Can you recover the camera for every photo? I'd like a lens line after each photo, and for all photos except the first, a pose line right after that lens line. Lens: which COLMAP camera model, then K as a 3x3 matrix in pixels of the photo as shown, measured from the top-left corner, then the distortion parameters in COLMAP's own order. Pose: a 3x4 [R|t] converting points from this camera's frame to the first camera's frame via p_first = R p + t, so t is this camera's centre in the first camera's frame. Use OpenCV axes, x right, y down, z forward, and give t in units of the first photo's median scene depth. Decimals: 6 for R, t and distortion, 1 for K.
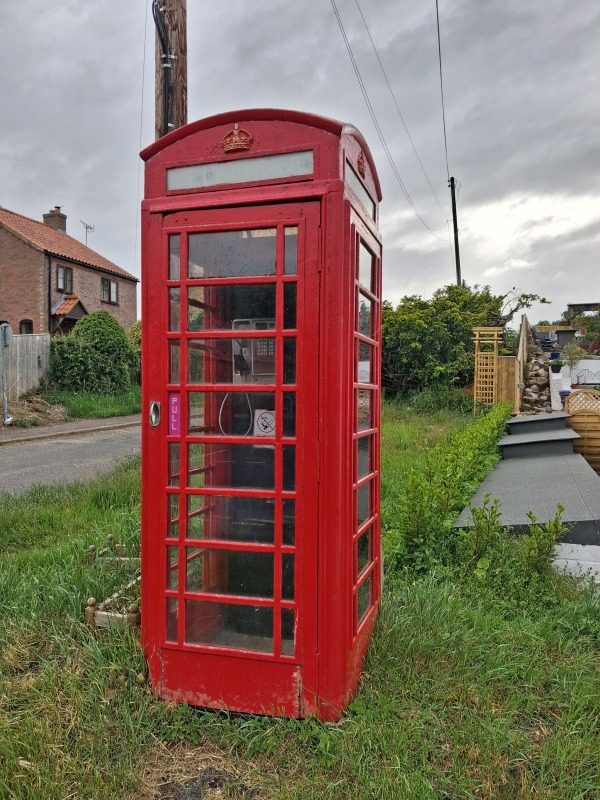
lens RADIAL K [[628.7, 0, 300.0], [0, 628.7, 400.0], [0, 0, 1]] dist [0.005792, 0.001724]
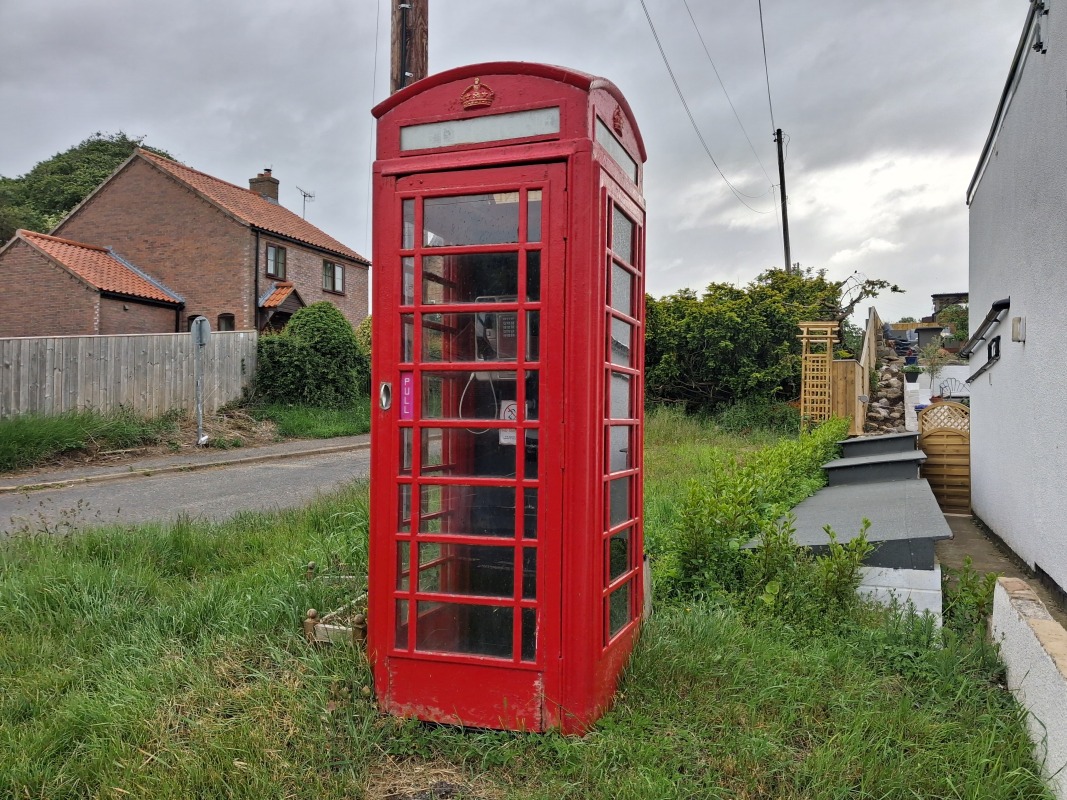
lens RADIAL K [[833.4, 0, 561.5], [0, 833.4, 400.2], [0, 0, 1]] dist [0.048357, -0.090257]
pose [[0.999660, 0.003830, -0.025773, 0.046078], [-0.004539, 0.999611, -0.027507, 0.051556], [0.025657, 0.027614, 0.999289, -0.167322]]
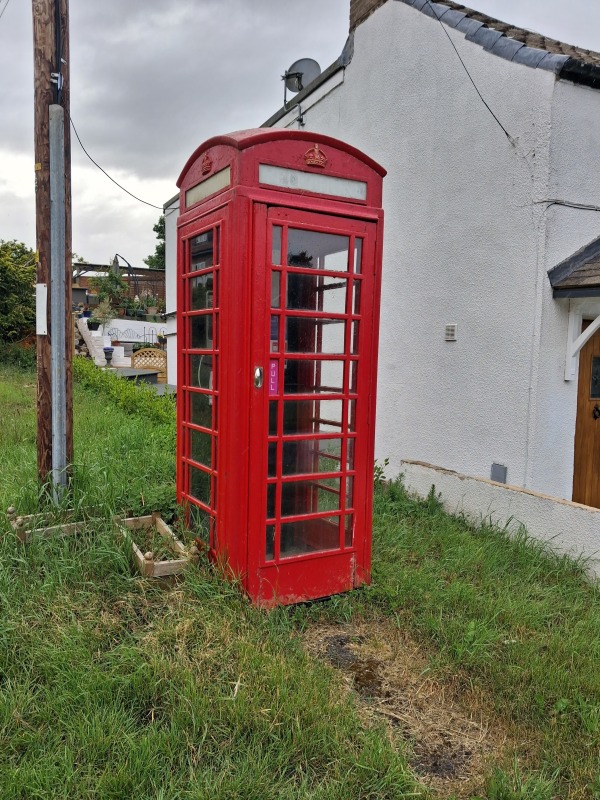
lens RADIAL K [[624.9, 0, 285.2], [0, 624.9, 405.8], [0, 0, 1]] dist [0.048357, -0.090257]
pose [[0.687170, -0.043759, 0.725177, -0.901992], [-0.017116, 0.996932, 0.076377, -0.012022], [-0.726295, -0.064896, 0.684313, 0.131778]]
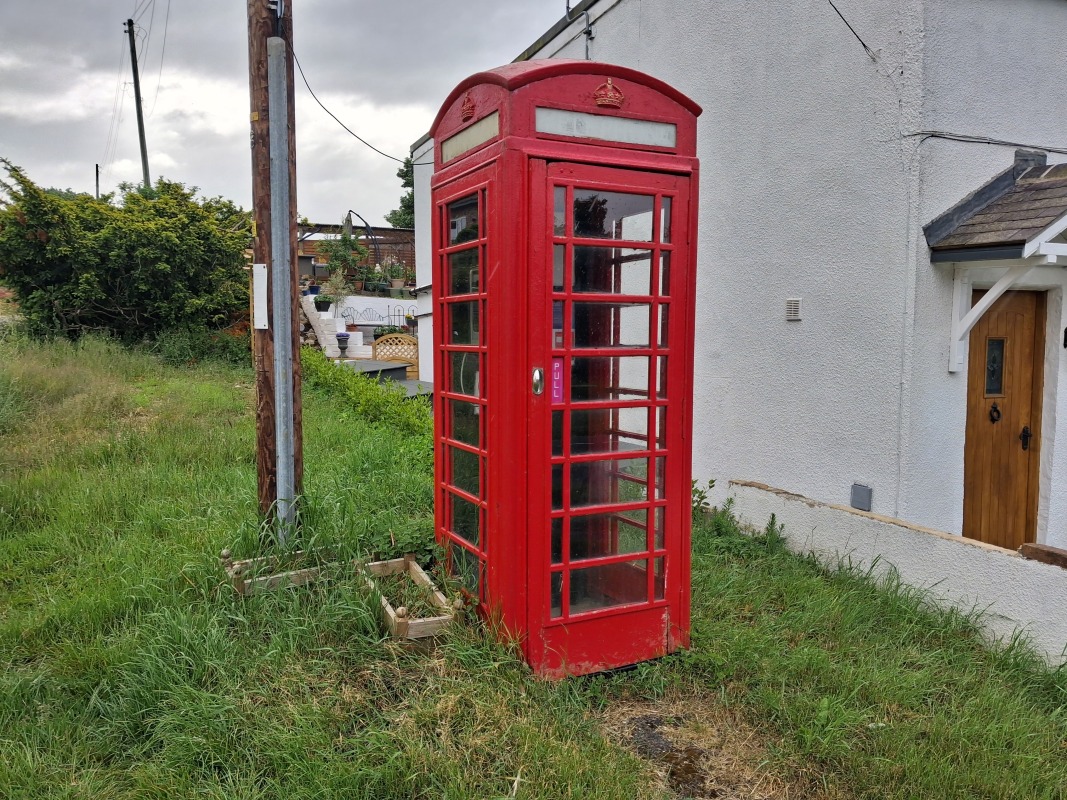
lens RADIAL K [[830.8, 0, 533.5], [0, 830.8, 400.0], [0, 0, 1]] dist [0.060565, -0.092300]
pose [[0.721332, -0.050752, 0.690727, -0.922371], [0.001191, 0.997401, 0.072041, -0.032249], [-0.692588, -0.051142, 0.719518, 0.110405]]
